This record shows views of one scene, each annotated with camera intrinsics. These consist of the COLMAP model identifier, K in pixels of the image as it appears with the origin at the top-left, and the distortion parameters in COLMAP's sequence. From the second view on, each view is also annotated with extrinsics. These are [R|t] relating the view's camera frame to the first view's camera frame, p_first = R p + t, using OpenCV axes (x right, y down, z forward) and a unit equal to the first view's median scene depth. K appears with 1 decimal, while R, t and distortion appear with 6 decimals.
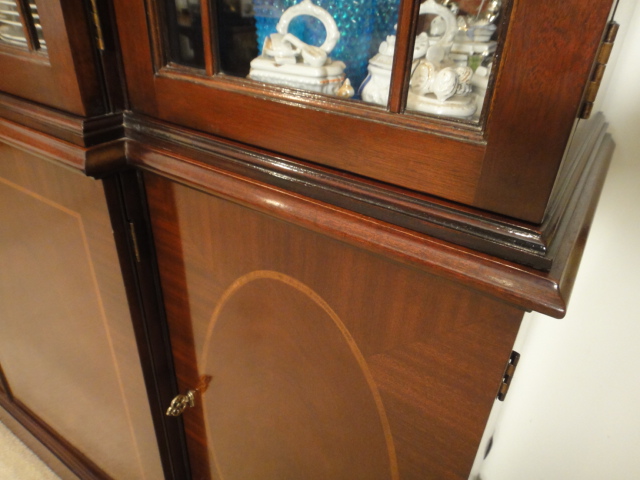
lens RADIAL K [[456.5, 0, 321.5], [0, 456.5, 237.5], [0, 0, 1]] dist [0.004231, -0.009015]
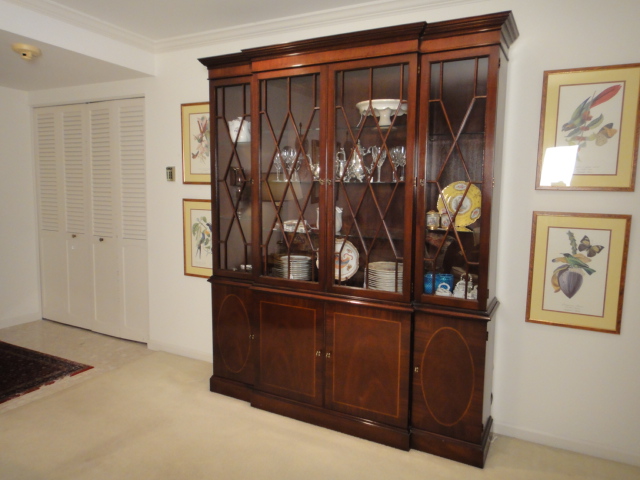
lens RADIAL K [[456.5, 0, 324.3], [0, 456.5, 230.7], [0, 0, 1]] dist [0.004231, -0.009015]
pose [[0.994614, -0.044622, 0.093552, -2.181989], [0.077625, 0.918788, -0.387044, 1.105578], [-0.068684, 0.392221, 0.917303, -4.824755]]
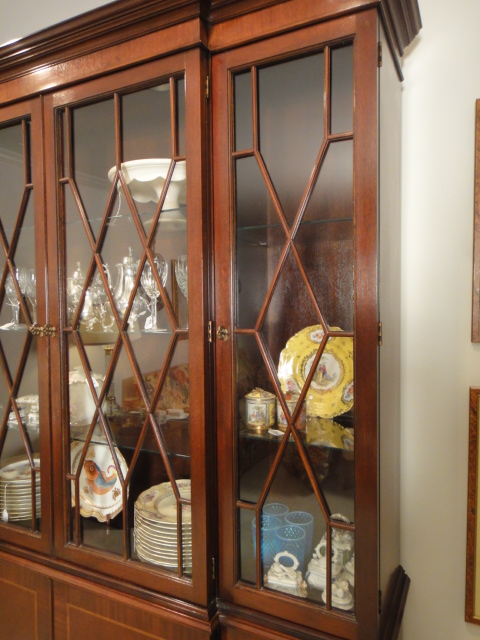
lens RADIAL K [[456.5, 0, 242.9], [0, 456.5, 318.9], [0, 0, 1]] dist [0.004231, -0.009015]
pose [[0.991663, -0.054244, 0.116886, -0.541046], [0.102504, 0.881749, -0.460448, -0.499798], [-0.078088, 0.468591, 0.879957, -2.115260]]
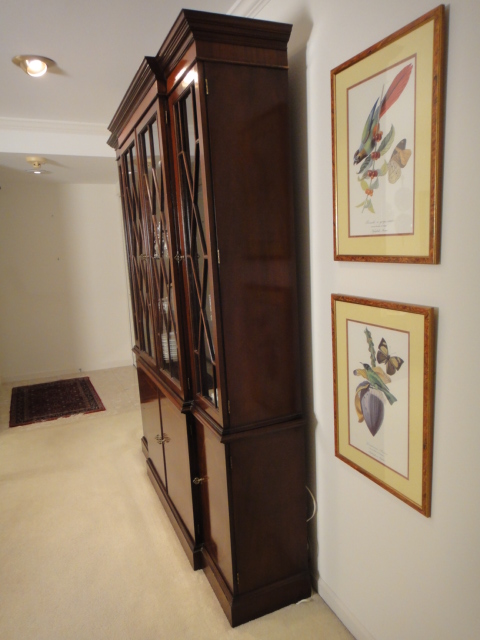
lens RADIAL K [[456.5, 0, 244.3], [0, 456.5, 317.9], [0, 0, 1]] dist [0.004231, -0.009015]
pose [[0.835704, -0.001250, -0.549179, 2.831712], [-0.185314, 0.940704, -0.284139, 0.177666], [0.516970, 0.339227, 0.785918, -2.958008]]
